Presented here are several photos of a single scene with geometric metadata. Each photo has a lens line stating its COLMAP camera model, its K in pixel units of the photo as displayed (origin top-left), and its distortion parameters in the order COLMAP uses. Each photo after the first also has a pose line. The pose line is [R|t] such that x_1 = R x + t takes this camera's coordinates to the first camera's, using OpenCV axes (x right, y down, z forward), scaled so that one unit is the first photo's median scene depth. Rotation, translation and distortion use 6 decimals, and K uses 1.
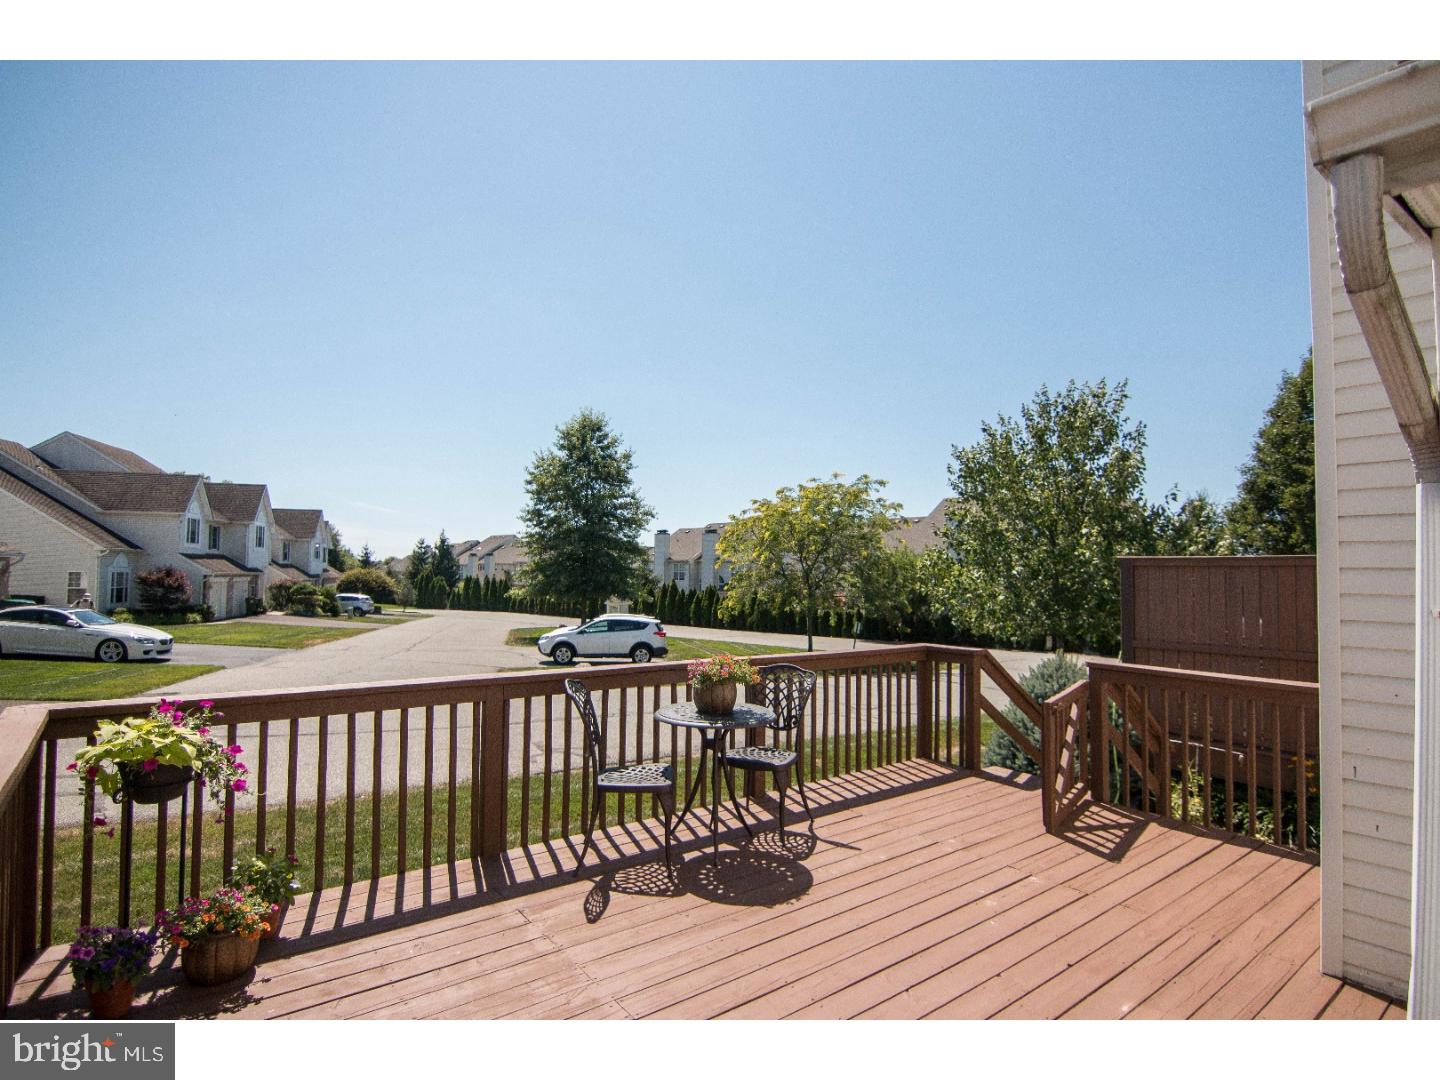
lens RADIAL K [[738.6, 0, 709.4], [0, 738.6, 543.3], [0, 0, 1]] dist [0.001077, -0.018867]
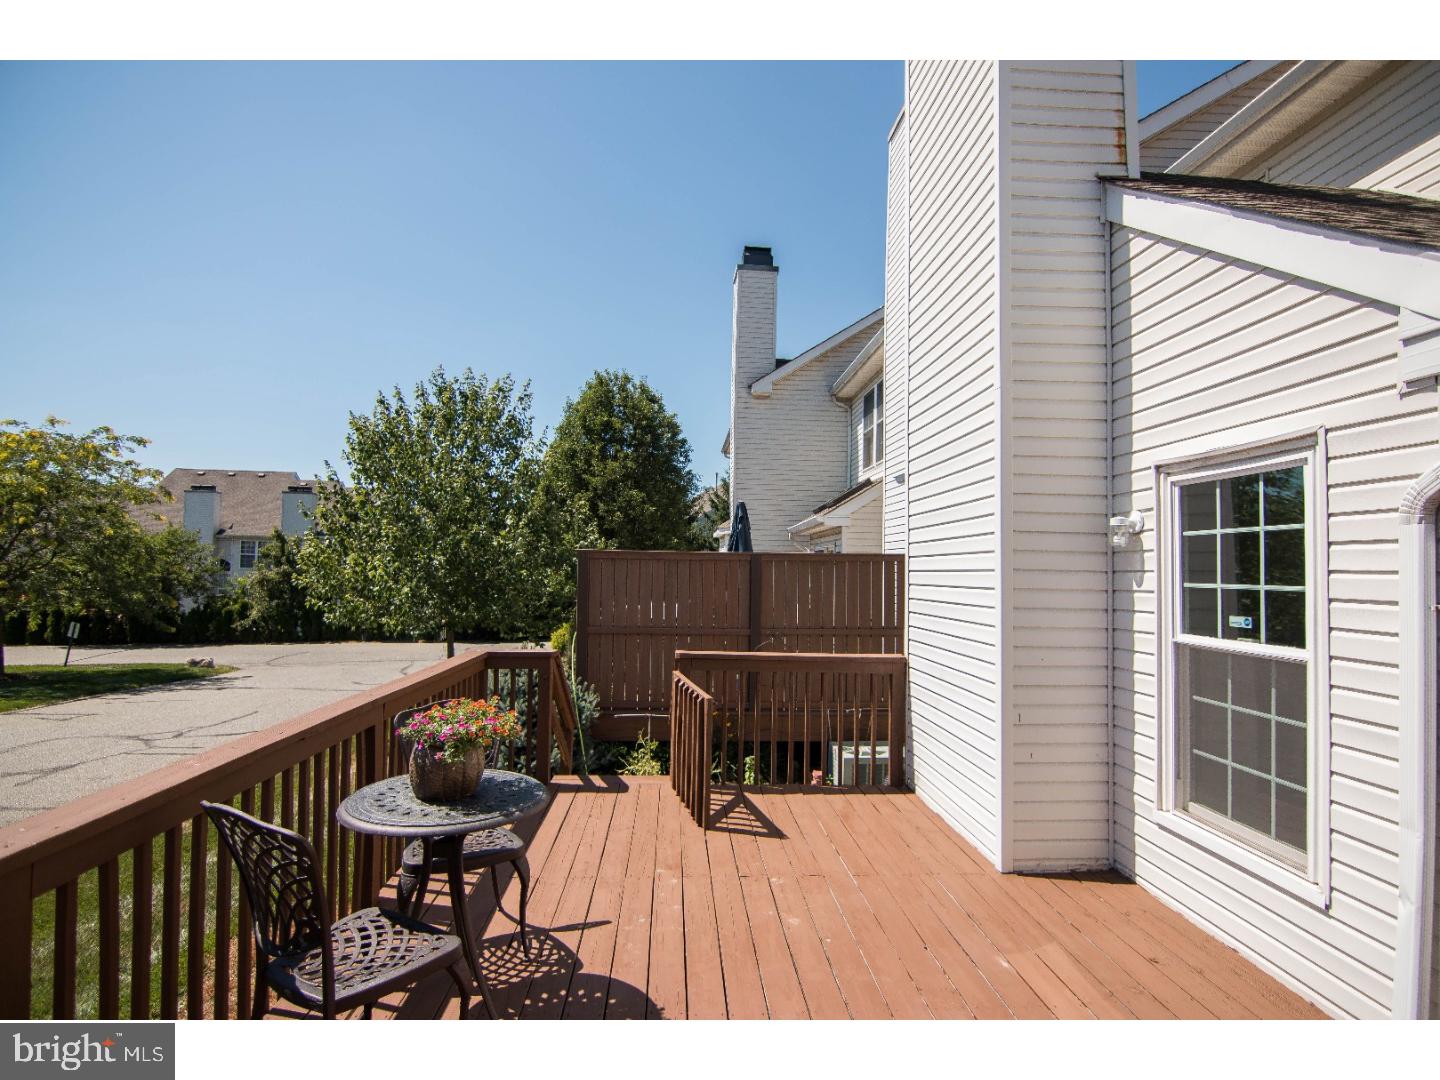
lens RADIAL K [[728.2, 0, 723.7], [0, 728.2, 556.3], [0, 0, 1]] dist [-0.013617, -0.000719]
pose [[0.549320, 0.010644, 0.835544, -0.210180], [-0.042479, 0.998982, 0.015201, 0.003031], [-0.834531, -0.043843, 0.549213, 0.266240]]
